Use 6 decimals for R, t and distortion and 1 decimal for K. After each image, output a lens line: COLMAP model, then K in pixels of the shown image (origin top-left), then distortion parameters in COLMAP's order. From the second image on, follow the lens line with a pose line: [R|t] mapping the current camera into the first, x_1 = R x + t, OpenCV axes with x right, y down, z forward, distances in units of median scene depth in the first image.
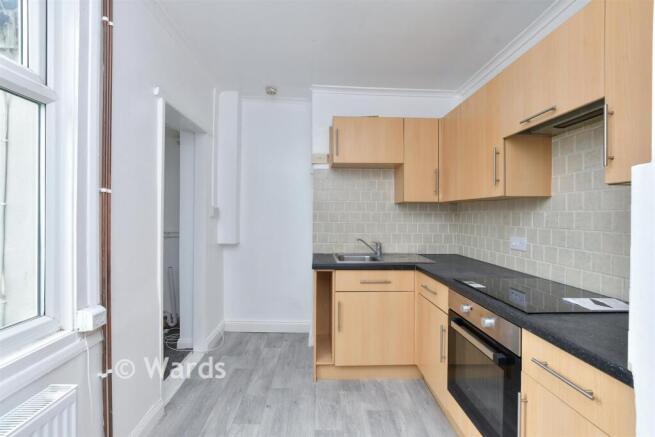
lens RADIAL K [[282.8, 0, 328.1], [0, 282.8, 208.9], [0, 0, 1]] dist [0.000112, 0.000033]
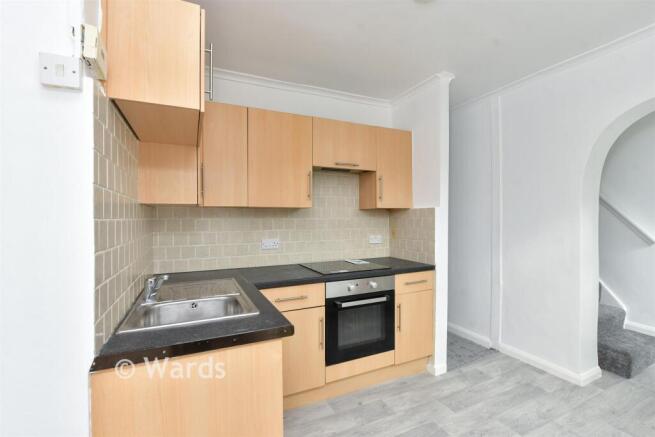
lens RADIAL K [[291.1, 0, 327.5], [0, 291.1, 218.5], [0, 0, 1]] dist [-0.000213, -0.000001]
pose [[-0.382823, -0.000105, 0.923822, -0.684259], [0.002998, 0.999995, 0.001356, 0.014044], [-0.923817, 0.003289, -0.382820, 1.480615]]
